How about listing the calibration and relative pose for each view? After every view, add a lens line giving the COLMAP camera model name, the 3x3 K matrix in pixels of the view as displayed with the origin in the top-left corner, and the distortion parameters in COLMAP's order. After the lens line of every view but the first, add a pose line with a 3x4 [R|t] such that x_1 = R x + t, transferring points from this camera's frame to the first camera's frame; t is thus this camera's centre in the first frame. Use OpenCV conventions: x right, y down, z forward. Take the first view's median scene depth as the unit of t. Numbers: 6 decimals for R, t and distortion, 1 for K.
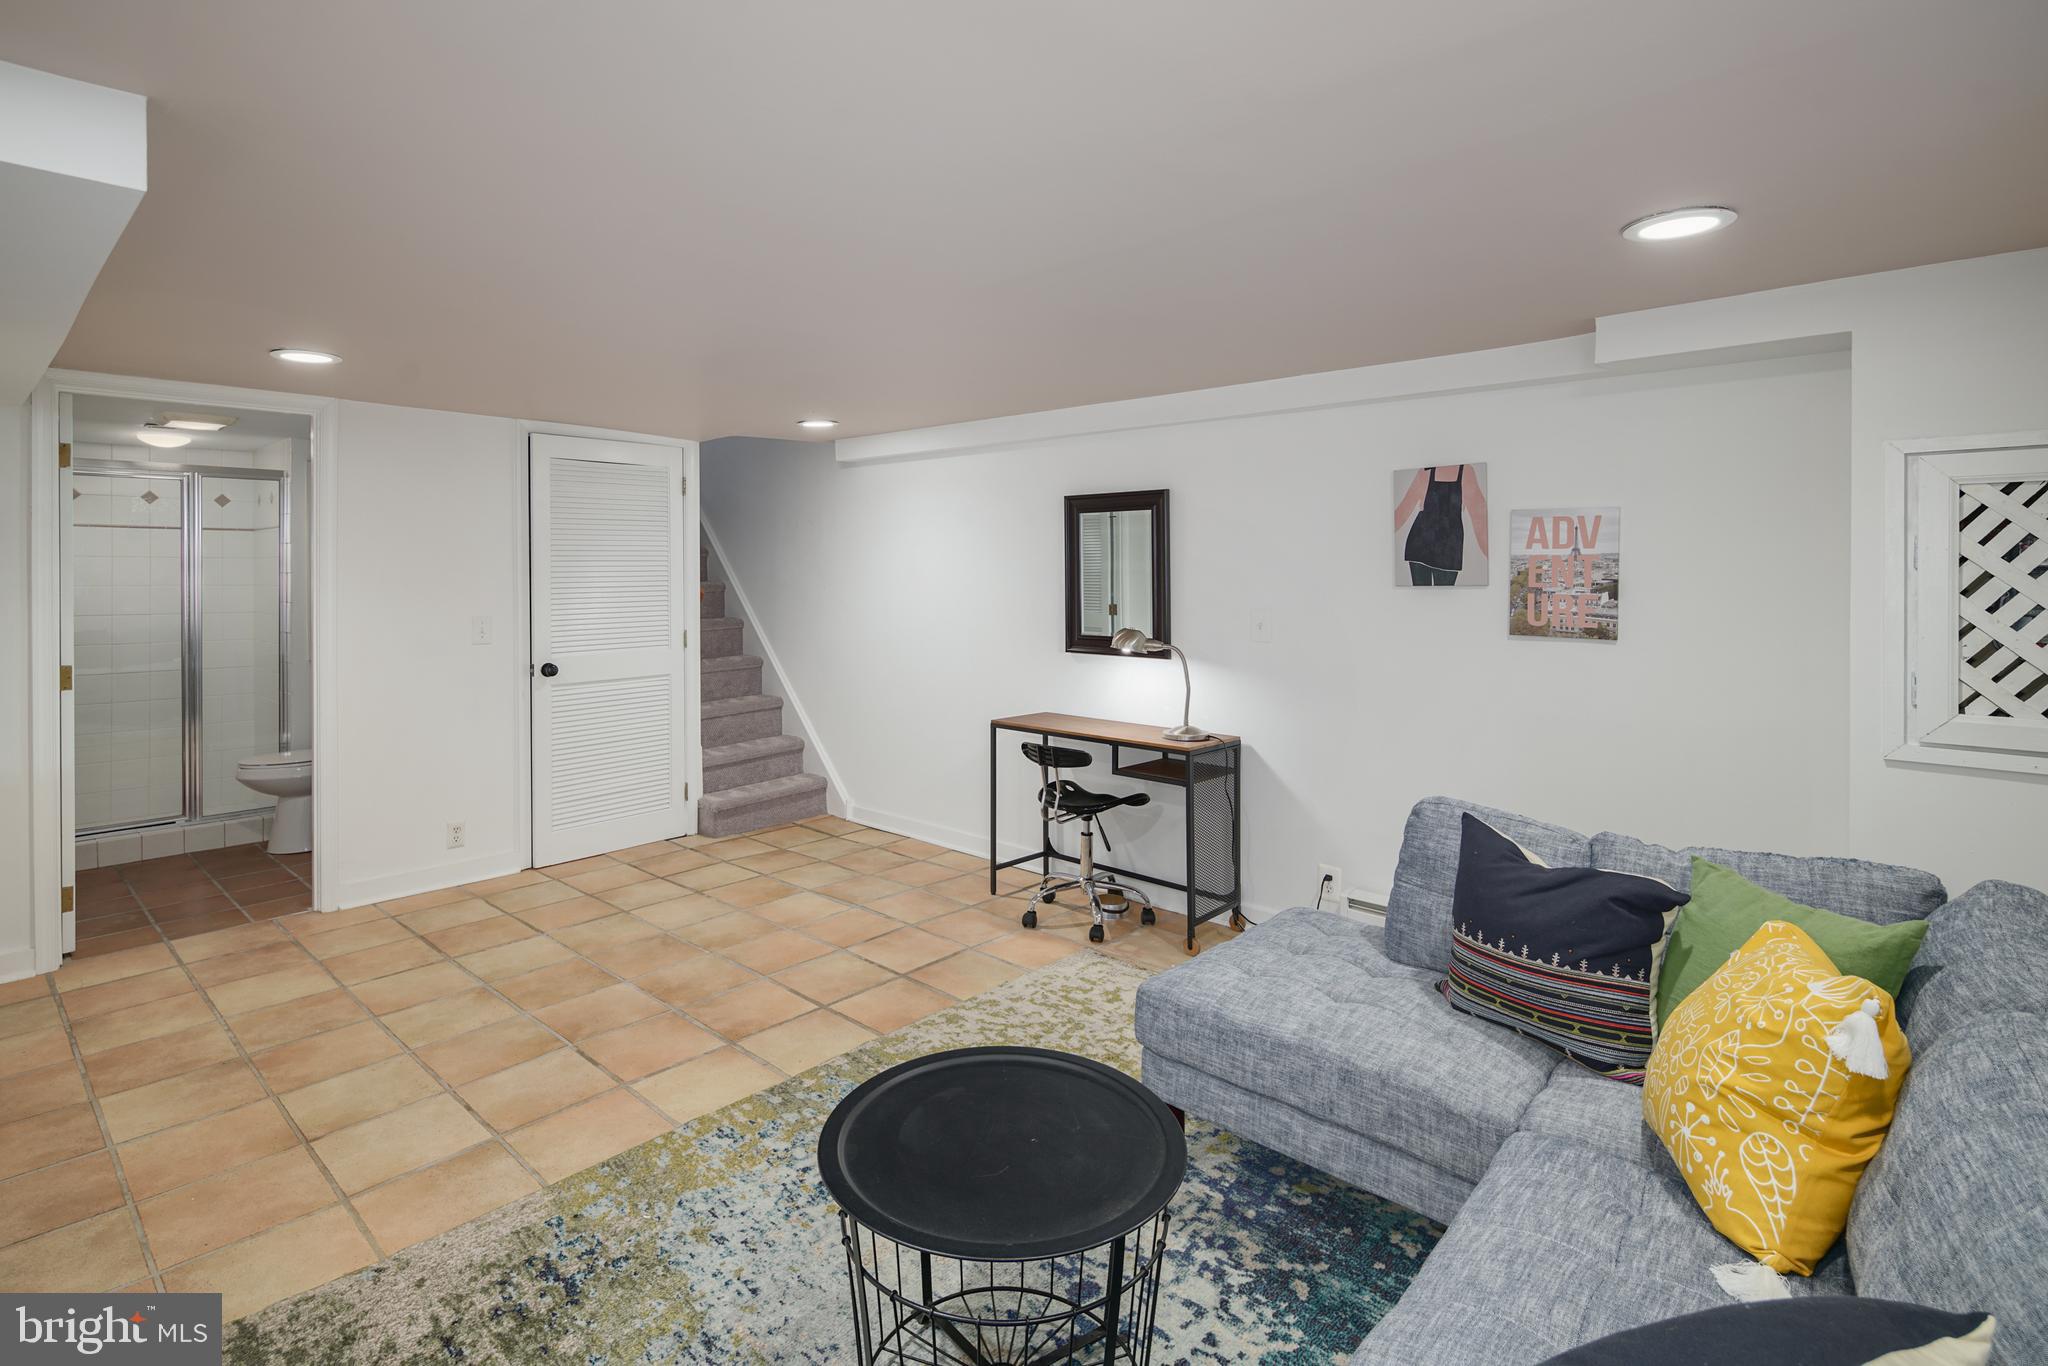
lens RADIAL K [[1007.3, 0, 1025.6], [0, 1007.3, 678.4], [0, 0, 1]] dist [0.000842, -0.000852]
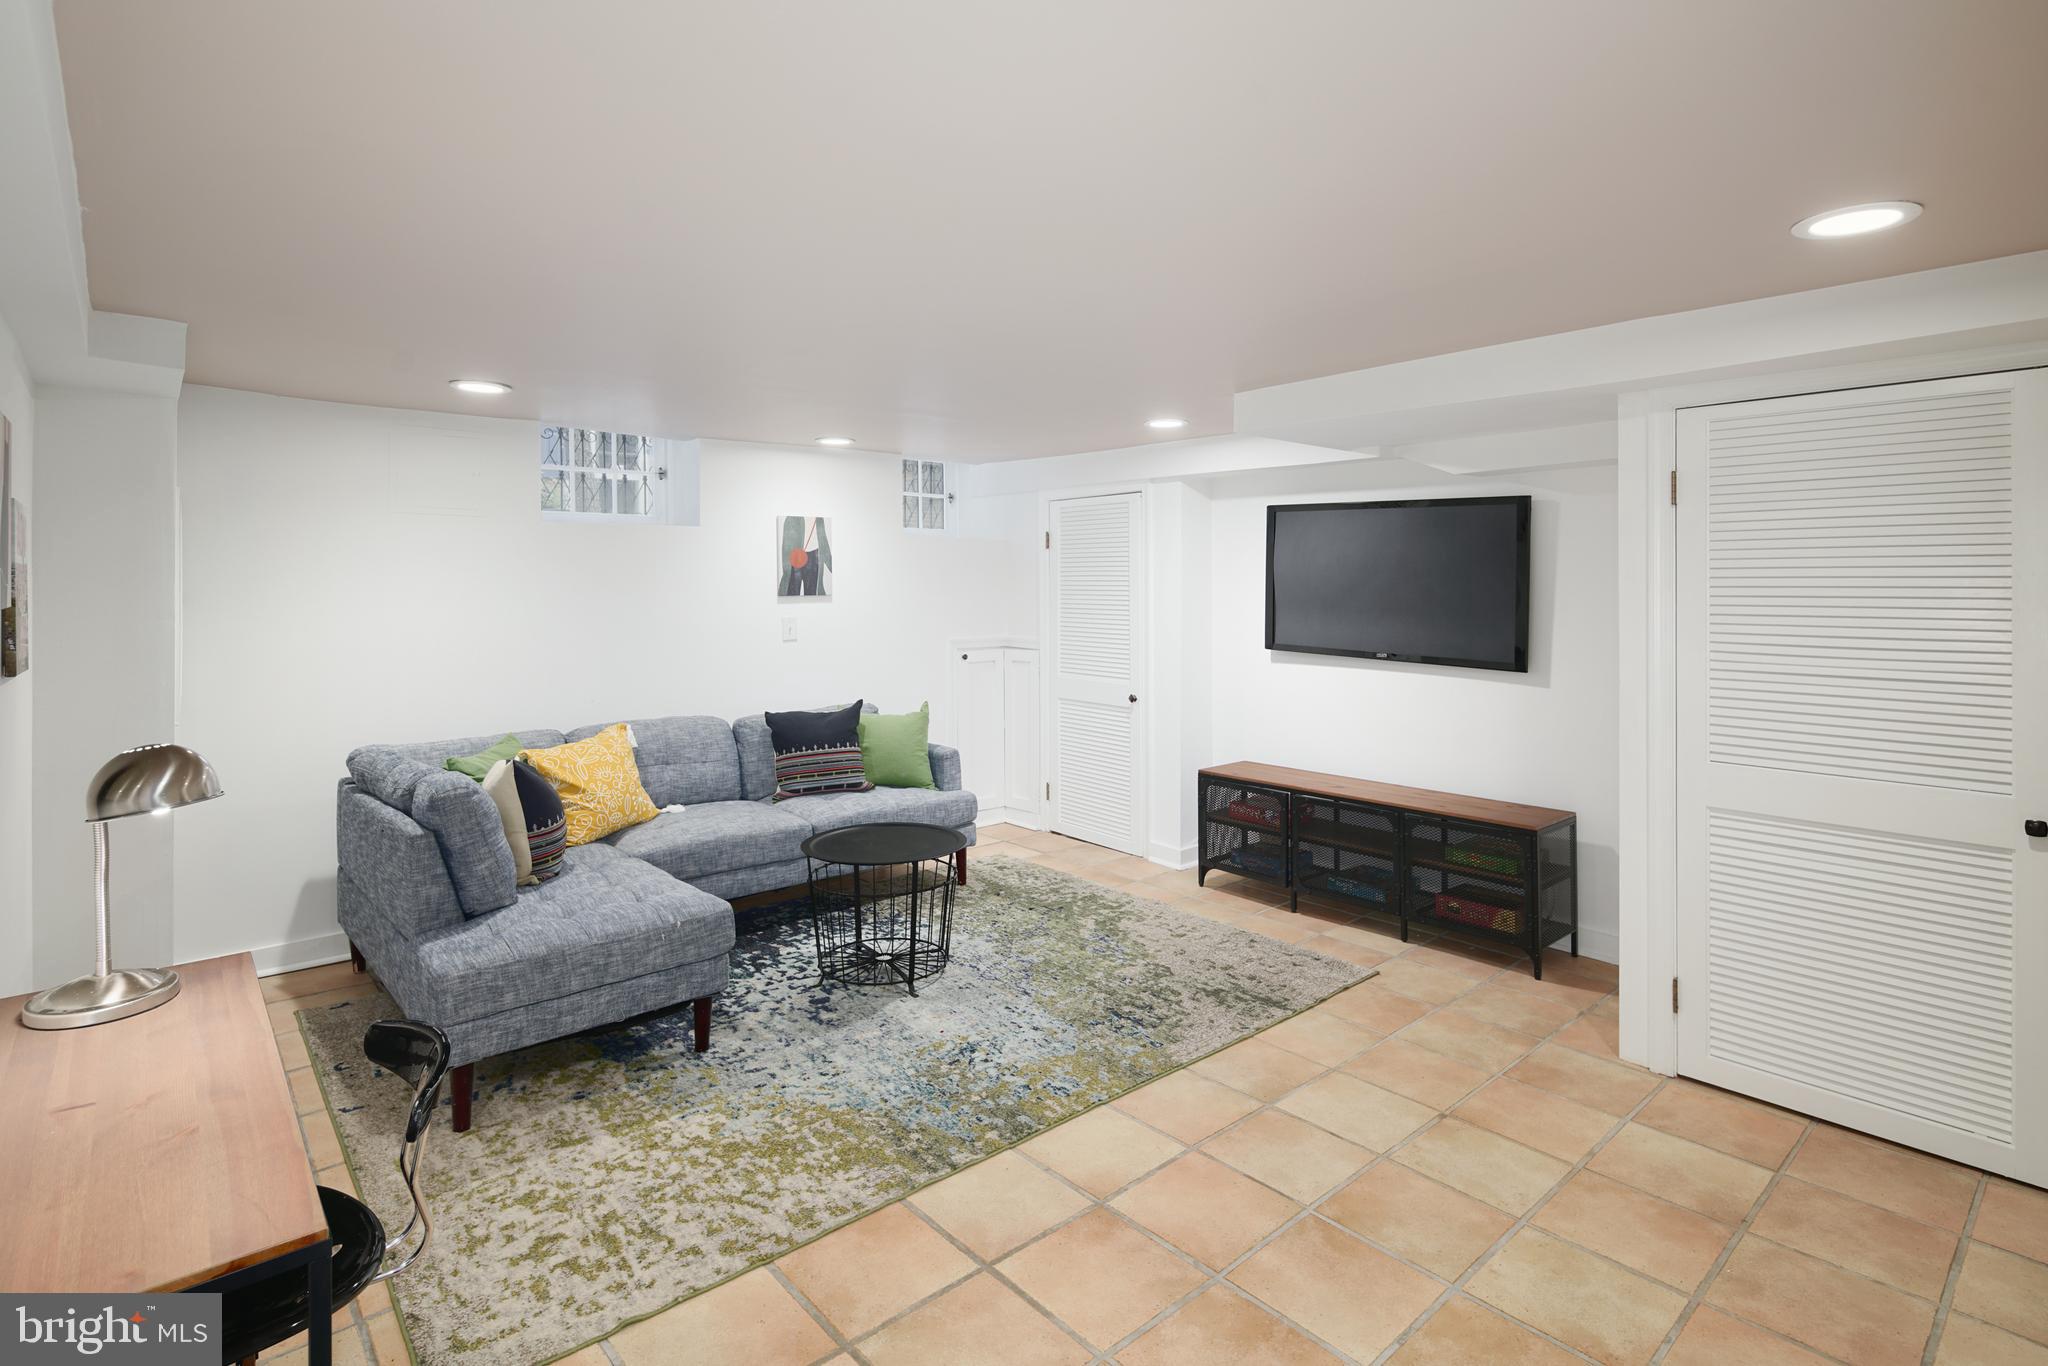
lens RADIAL K [[1007.3, 0, 1025.6], [0, 1007.3, 678.4], [0, 0, 1]] dist [0.000842, -0.000852]
pose [[-0.994028, -0.010493, 0.108624, -0.368284], [0.011060, 0.980554, 0.195936, -0.209420], [-0.108568, 0.195967, -0.974582, 1.961035]]
